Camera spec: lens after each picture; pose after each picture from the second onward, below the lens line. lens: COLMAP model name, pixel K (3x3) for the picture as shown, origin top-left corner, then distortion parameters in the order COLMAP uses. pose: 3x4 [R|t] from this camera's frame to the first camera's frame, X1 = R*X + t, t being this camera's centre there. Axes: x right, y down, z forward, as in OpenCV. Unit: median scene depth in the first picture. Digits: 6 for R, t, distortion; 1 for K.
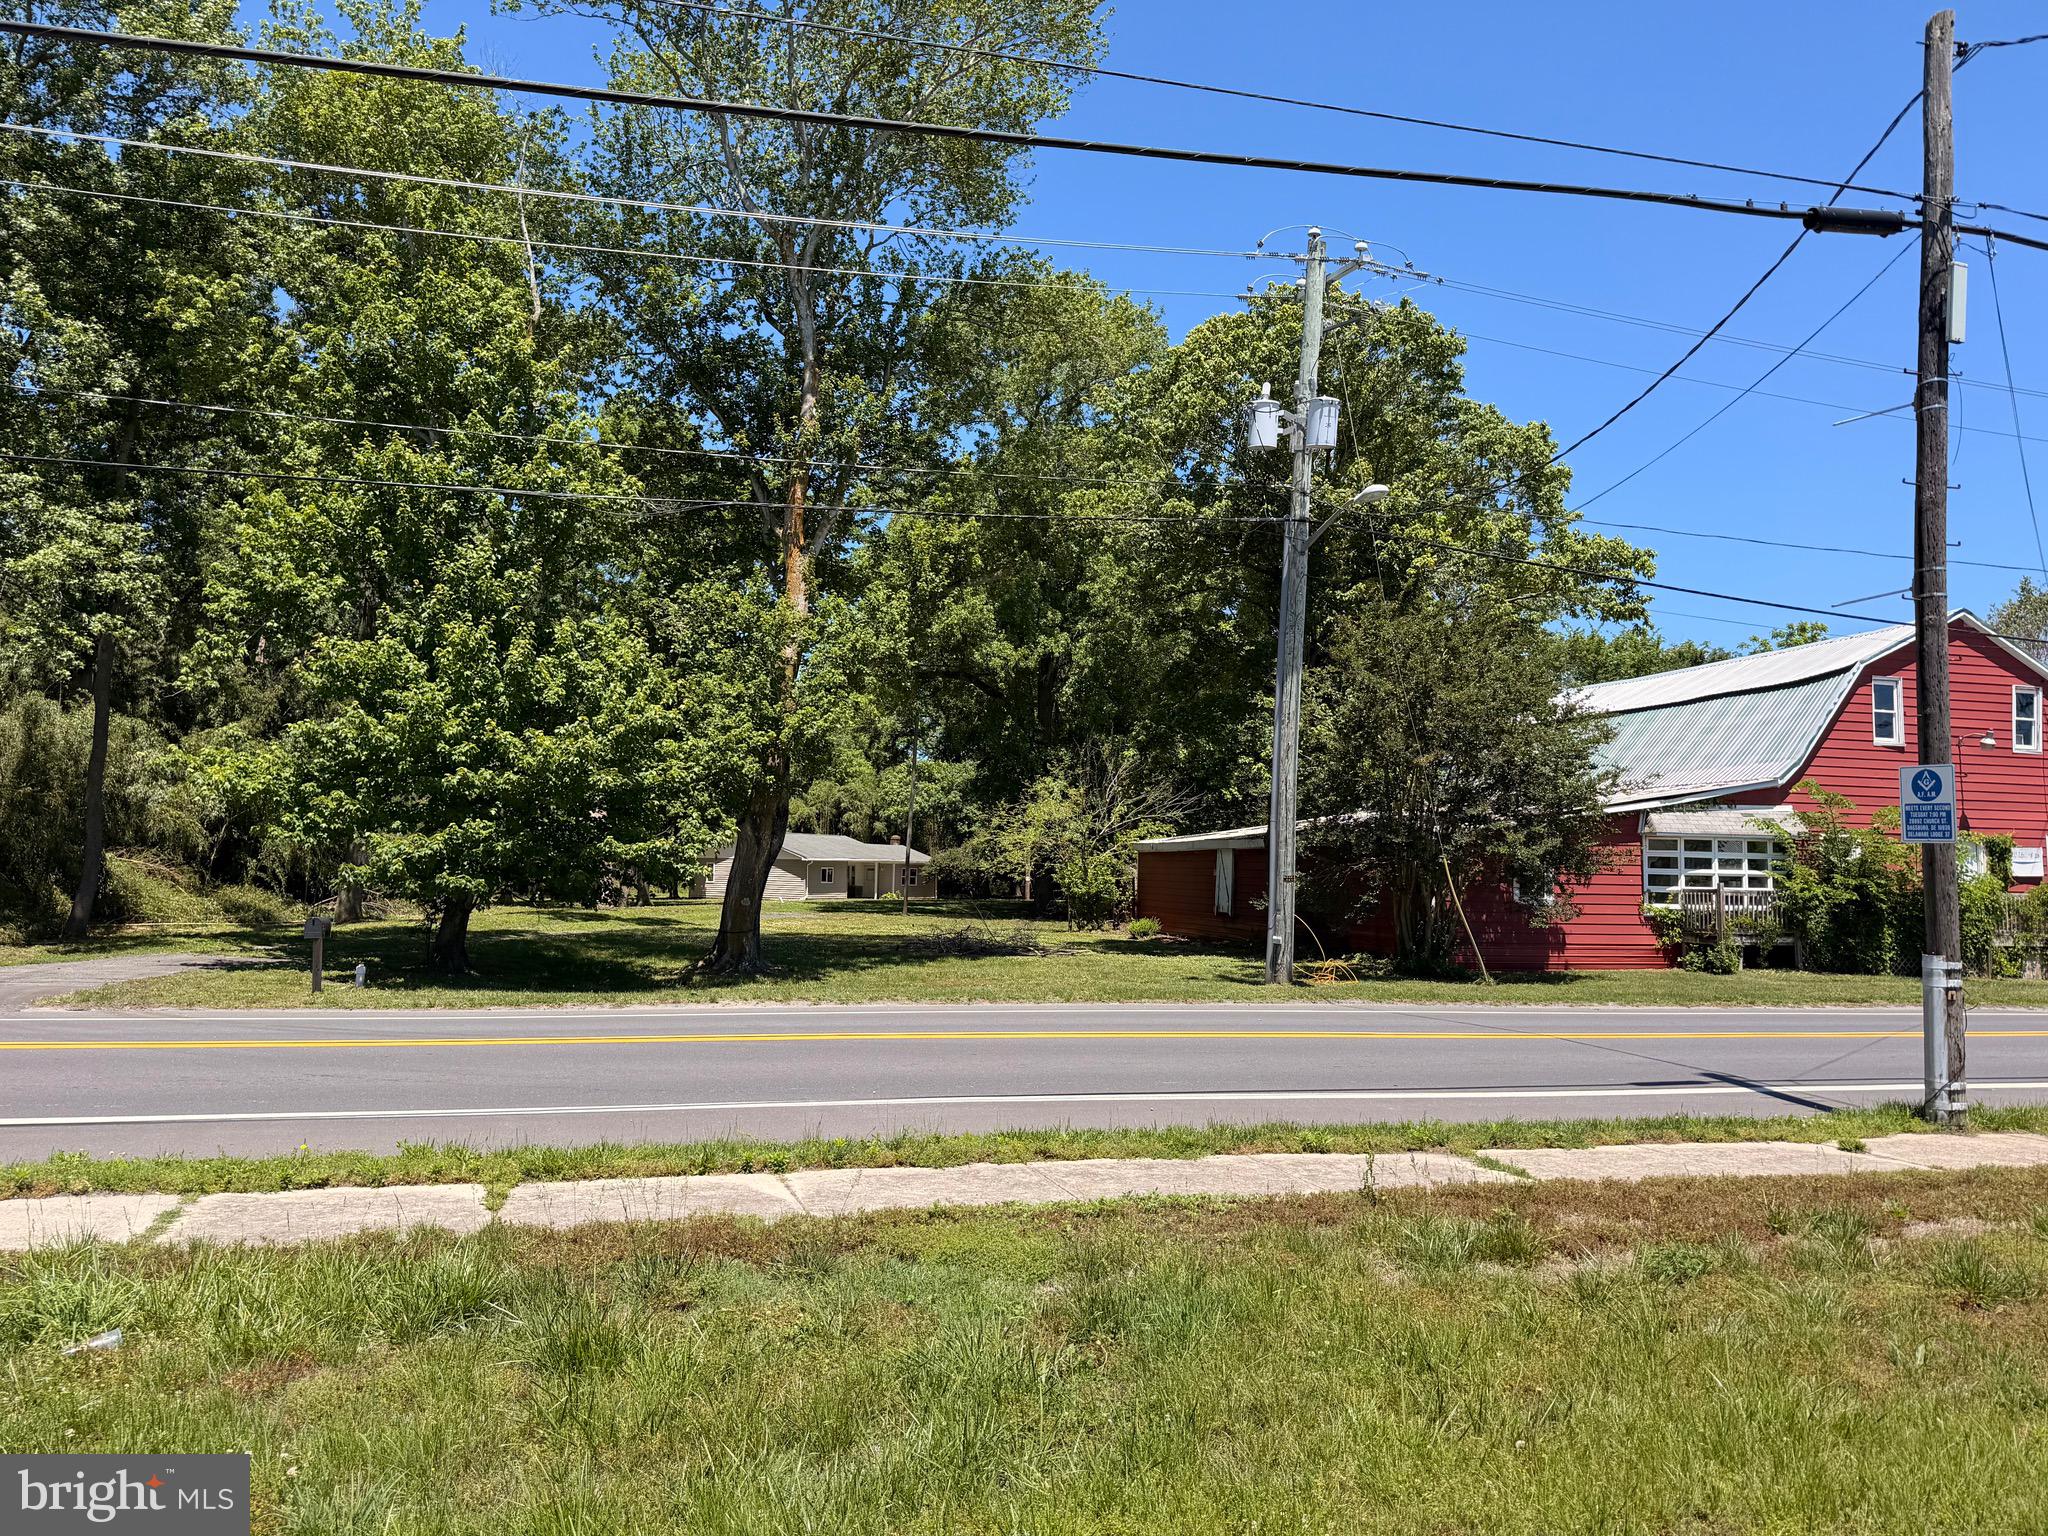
lens RADIAL K [[1461.4, 0, 1024.0], [0, 1461.4, 768.0], [0, 0, 1]] dist [0.059276, -0.062854]
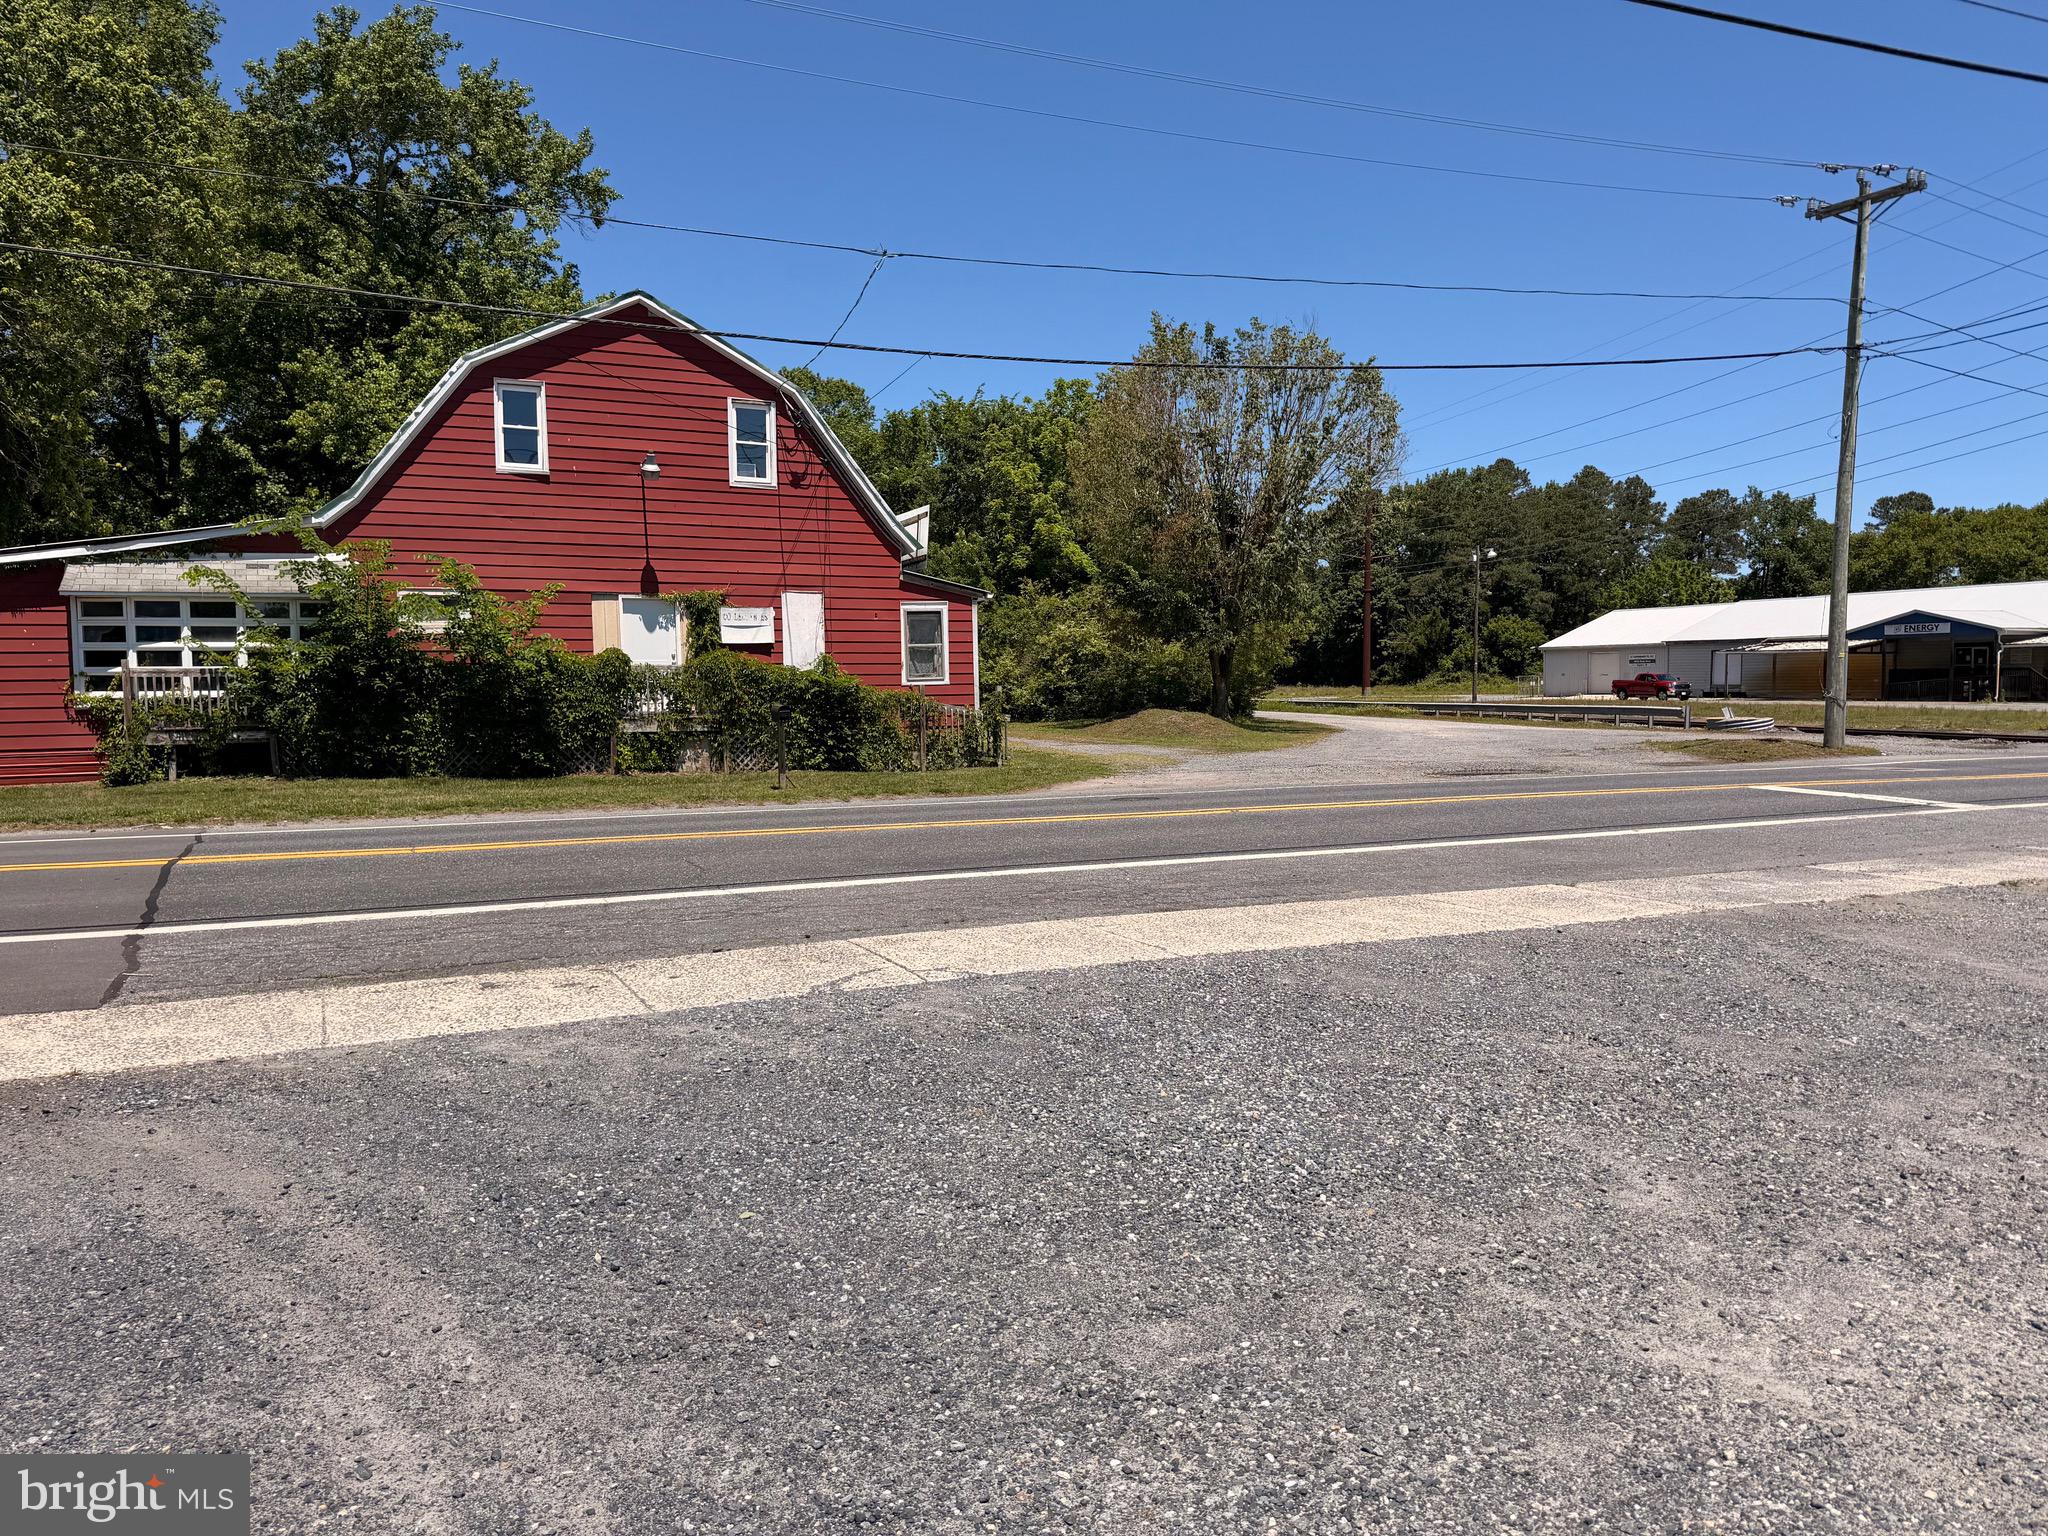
lens RADIAL K [[1429.7, 0, 1040.9], [0, 1429.7, 785.5], [0, 0, 1]] dist [0.097617, -0.142562]
pose [[0.986752, -0.039565, 0.157338, 0.837994], [0.015960, 0.988776, 0.148549, 0.042507], [-0.161449, -0.144070, 0.976308, 0.240660]]
